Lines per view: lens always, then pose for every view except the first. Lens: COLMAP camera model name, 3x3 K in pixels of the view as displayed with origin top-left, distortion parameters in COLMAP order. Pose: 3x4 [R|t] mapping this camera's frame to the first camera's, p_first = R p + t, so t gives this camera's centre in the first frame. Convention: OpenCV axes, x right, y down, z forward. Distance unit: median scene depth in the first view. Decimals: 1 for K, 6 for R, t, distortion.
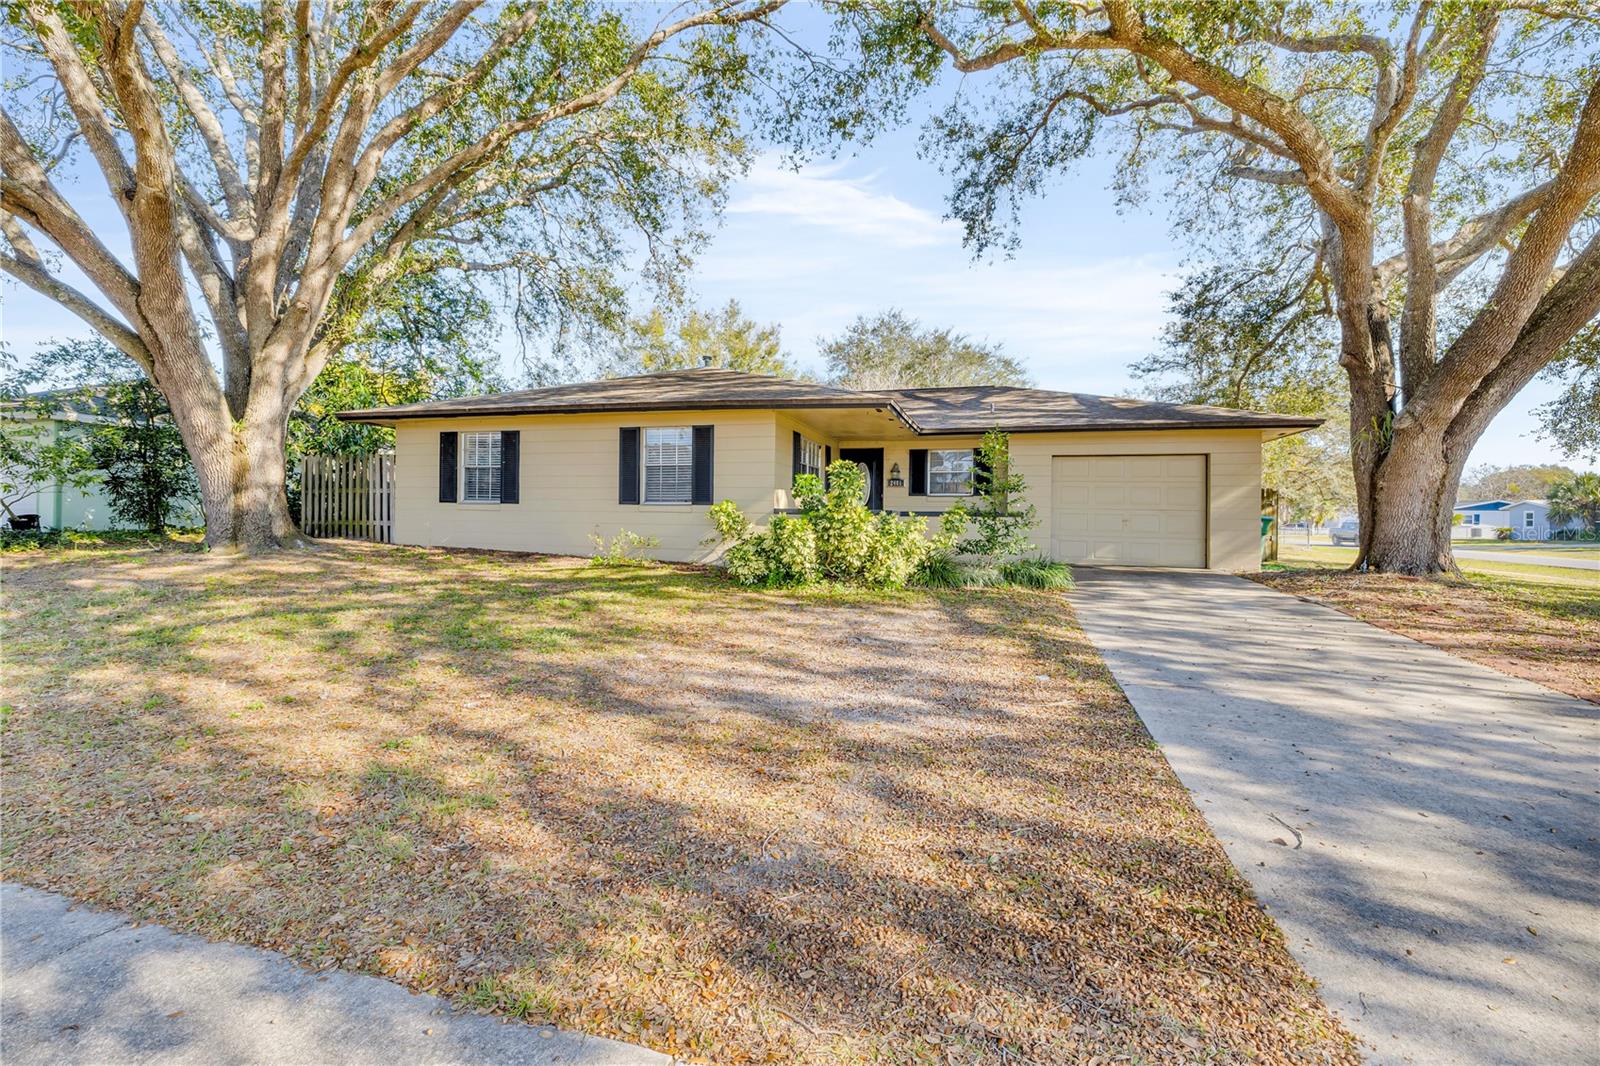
lens RADIAL K [[694.9, 0, 788.7], [0, 694.9, 526.3], [0, 0, 1]] dist [-0.001226, -0.000178]
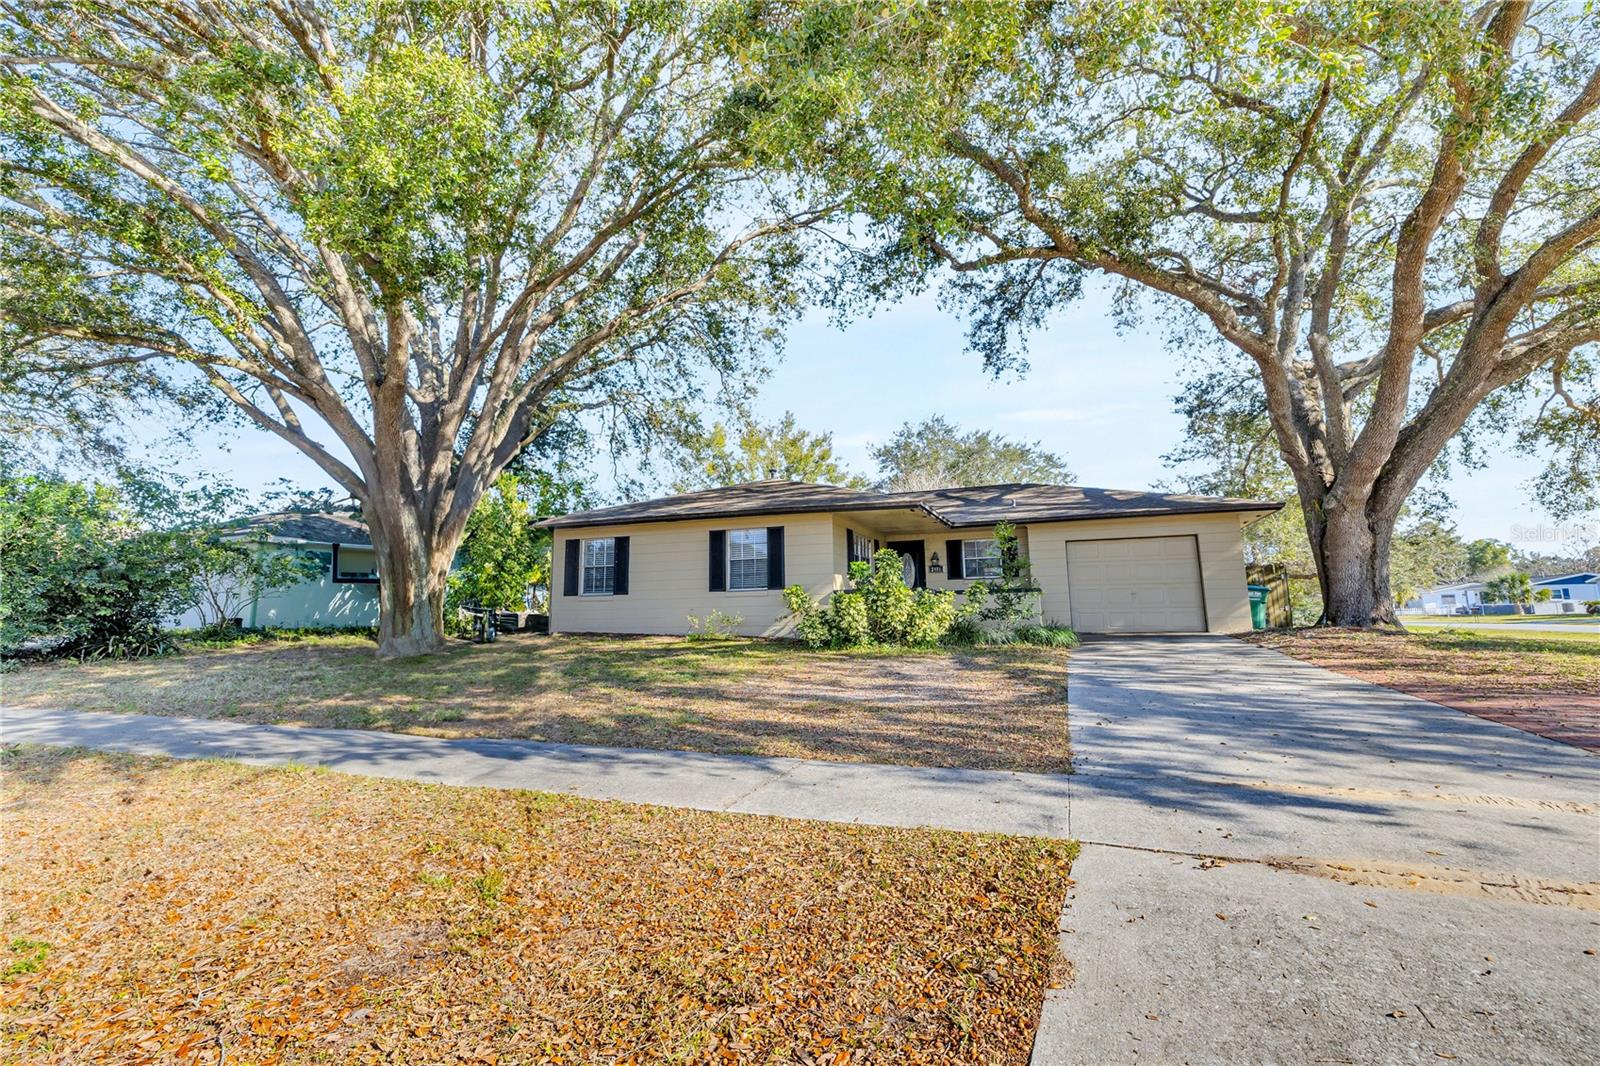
lens RADIAL K [[678.5, 0, 800.0], [0, 678.5, 533.0], [0, 0, 1]] dist [-0.000200, 0.000282]
pose [[0.997246, -0.036760, -0.064414, 0.000587], [0.027964, 0.990790, -0.132490, 0.023111], [0.068691, 0.130324, 0.989089, -0.162104]]
